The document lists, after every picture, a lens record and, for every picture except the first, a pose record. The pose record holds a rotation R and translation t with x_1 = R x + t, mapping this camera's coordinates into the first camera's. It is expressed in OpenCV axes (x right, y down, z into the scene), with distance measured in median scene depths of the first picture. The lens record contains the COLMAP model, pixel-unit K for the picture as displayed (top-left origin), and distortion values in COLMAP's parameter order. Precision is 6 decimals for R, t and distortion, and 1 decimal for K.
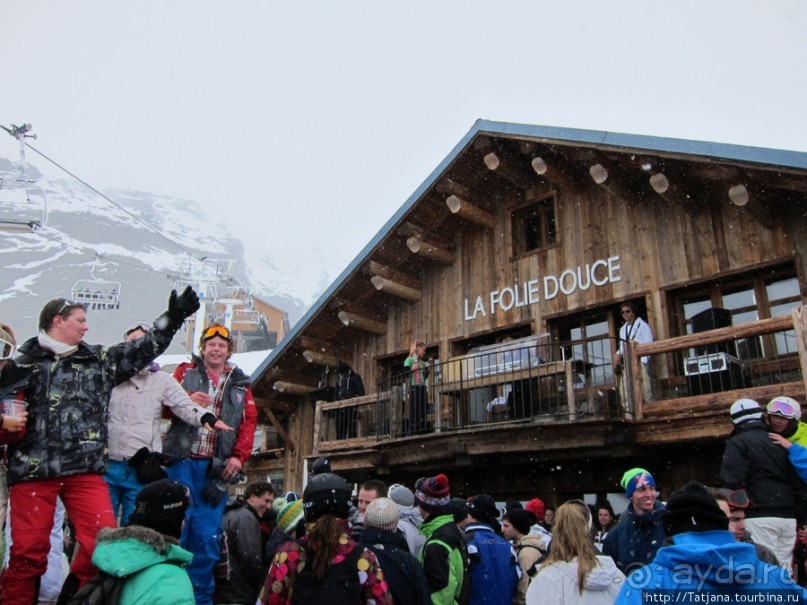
lens RADIAL K [[667.0, 0, 403.5], [0, 667.0, 302.5], [0, 0, 1]] dist [-0.060362, 0.008336]
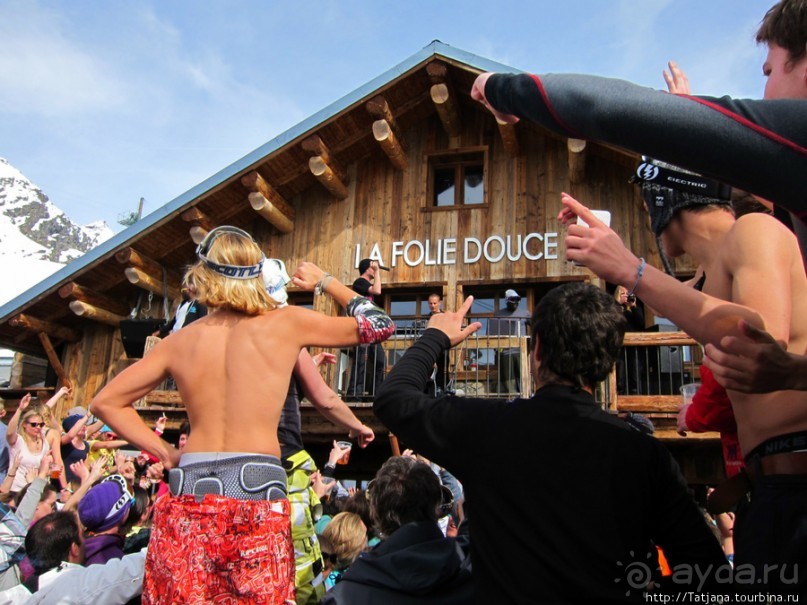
lens RADIAL K [[667.0, 0, 403.5], [0, 667.0, 302.5], [0, 0, 1]] dist [-0.060362, 0.008336]
pose [[0.869288, 0.159816, 0.467757, -0.266899], [-0.190779, 0.981445, 0.019223, 0.045939], [-0.456005, -0.105949, 0.883648, 0.233669]]
